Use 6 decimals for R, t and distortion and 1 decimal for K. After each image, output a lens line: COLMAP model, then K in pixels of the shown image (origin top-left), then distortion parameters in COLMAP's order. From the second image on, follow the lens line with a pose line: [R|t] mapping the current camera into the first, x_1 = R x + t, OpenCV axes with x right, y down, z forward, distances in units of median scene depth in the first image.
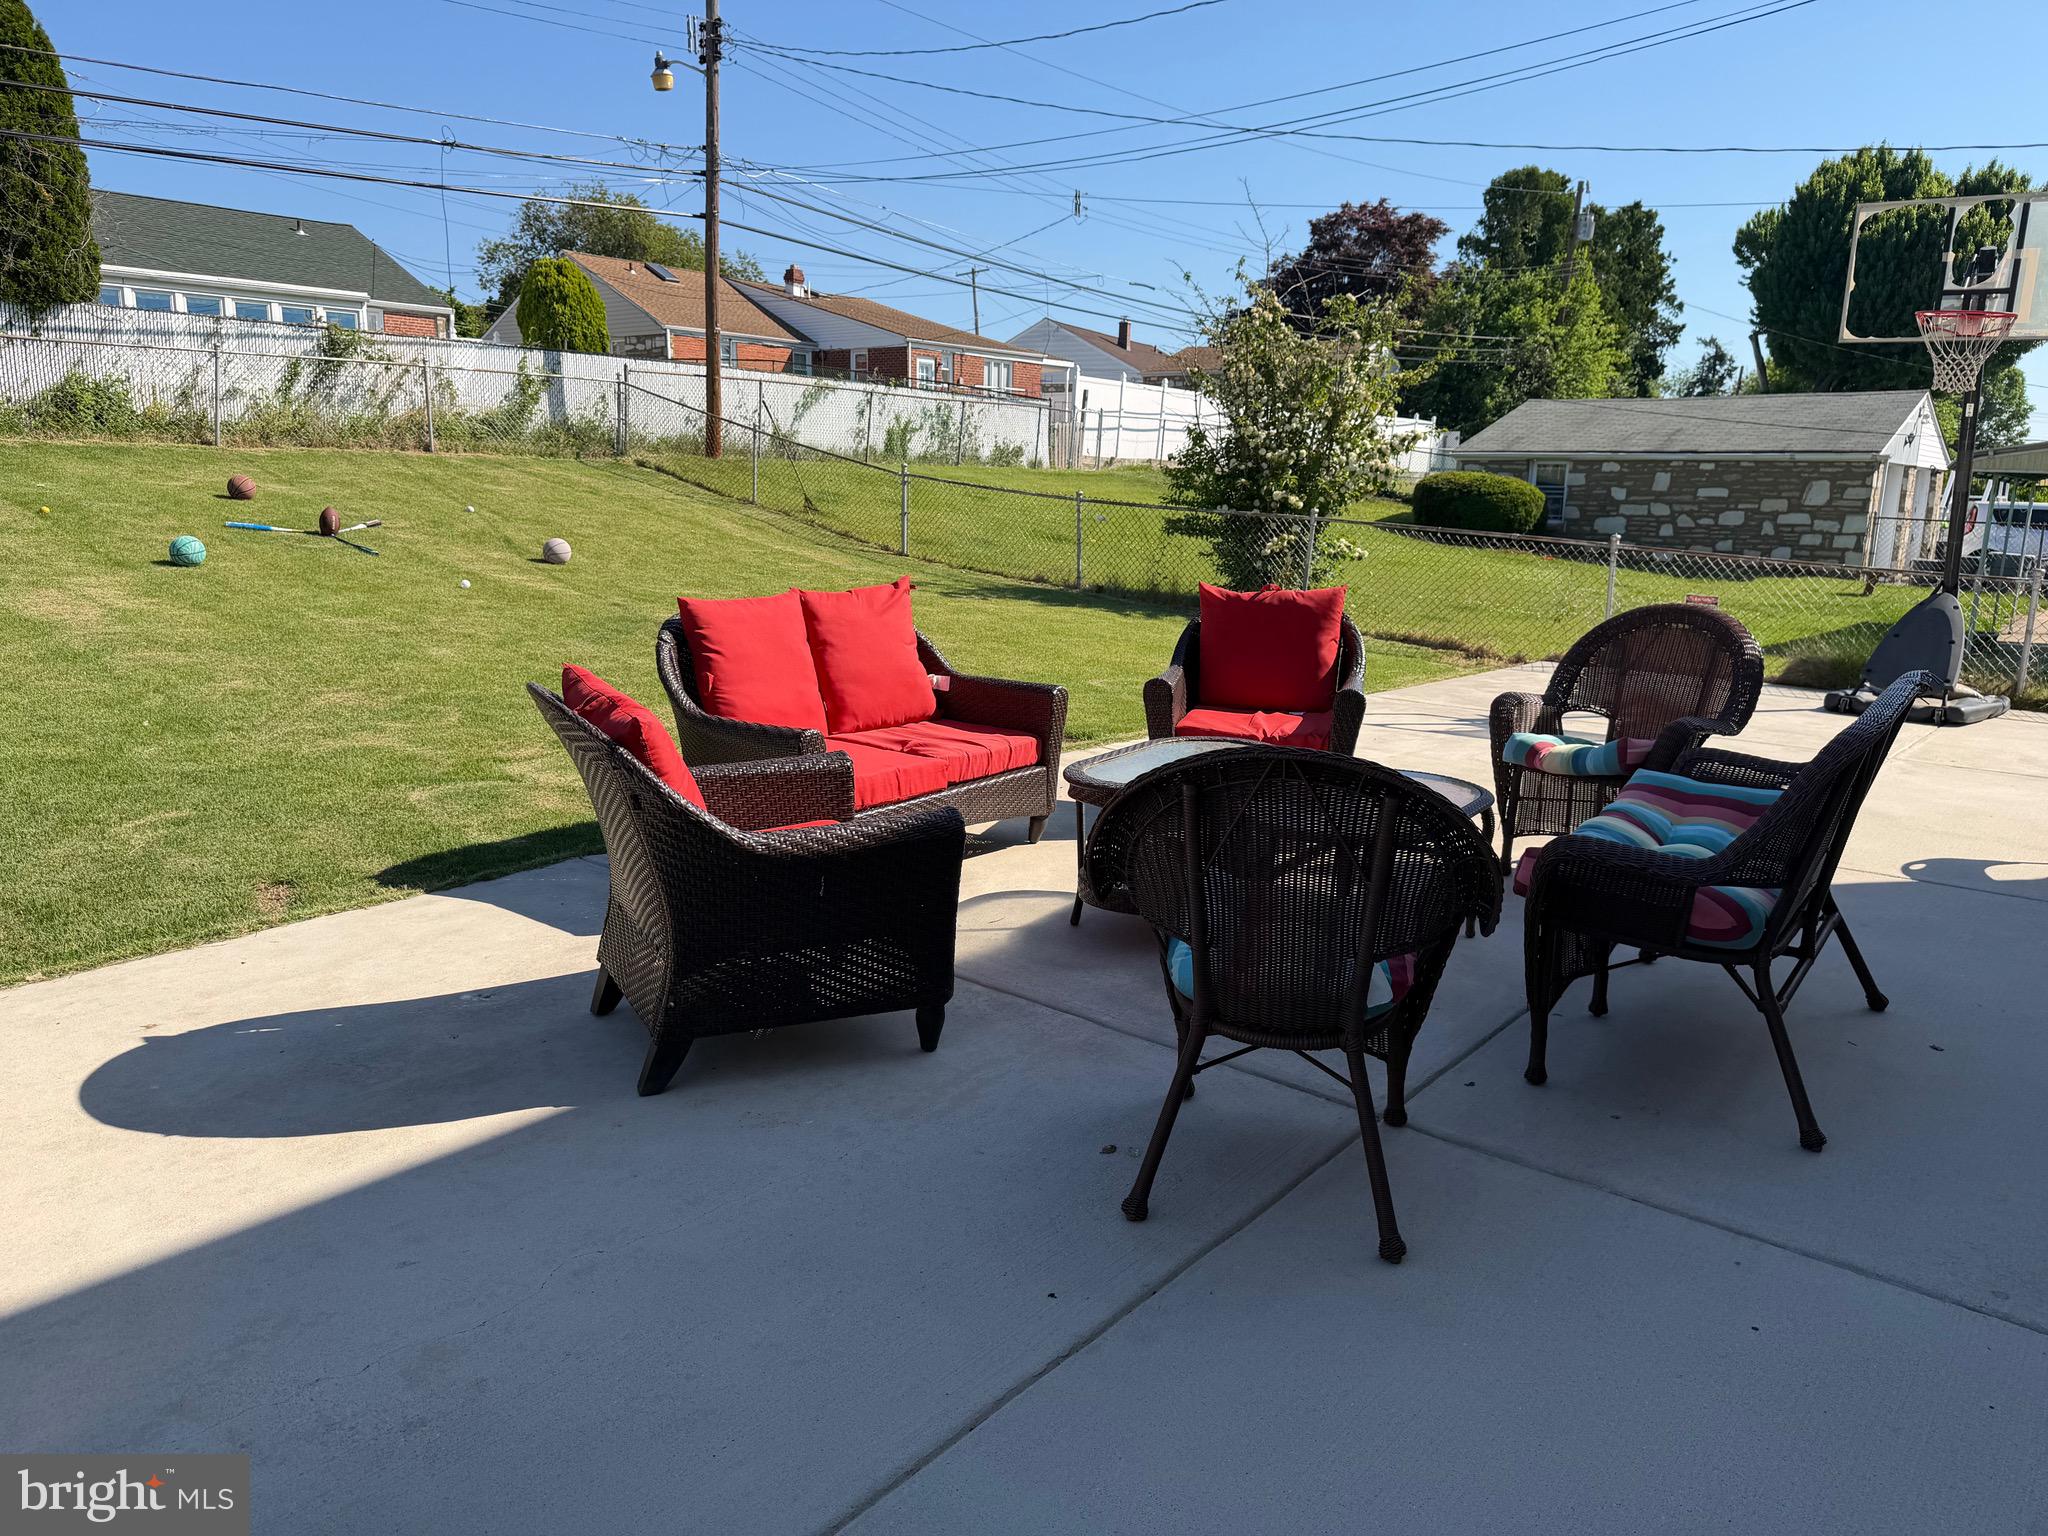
lens RADIAL K [[1421.1, 0, 1022.6], [0, 1421.1, 777.5], [0, 0, 1]] dist [0.000189, -0.017194]
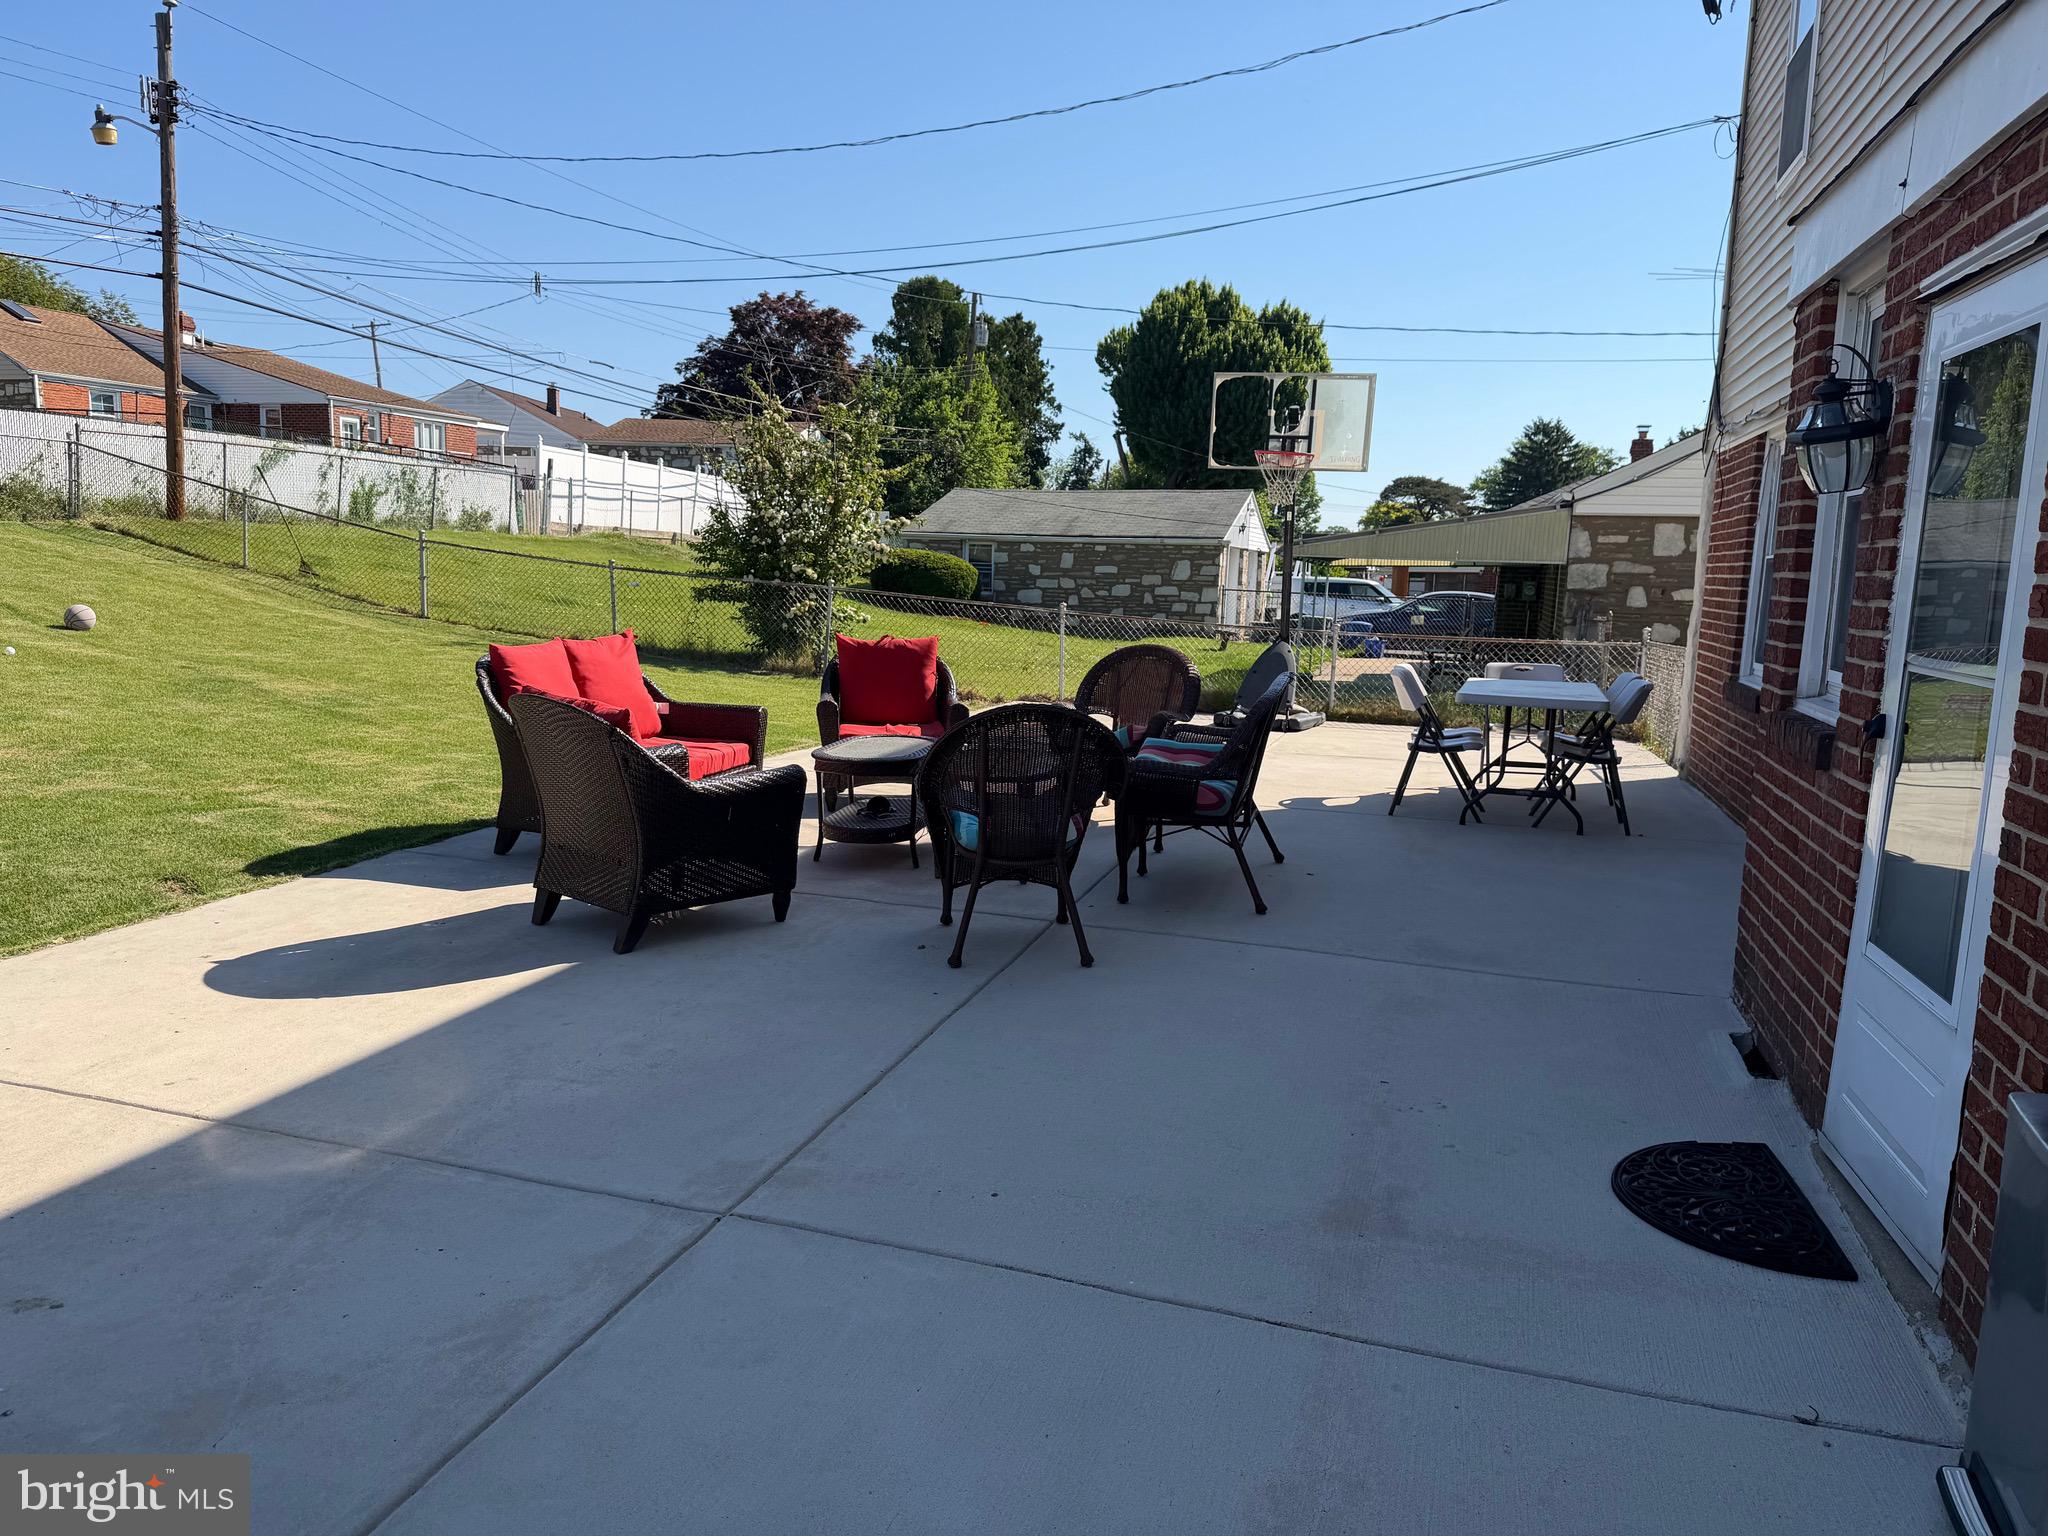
lens RADIAL K [[1425.5, 0, 1030.6], [0, 1425.5, 780.1], [0, 0, 1]] dist [0.148727, -0.269299]
pose [[0.916844, -0.048197, 0.396325, -0.070805], [0.066863, 0.997203, -0.033408, 0.017561], [-0.393606, 0.057129, 0.917502, -0.096704]]
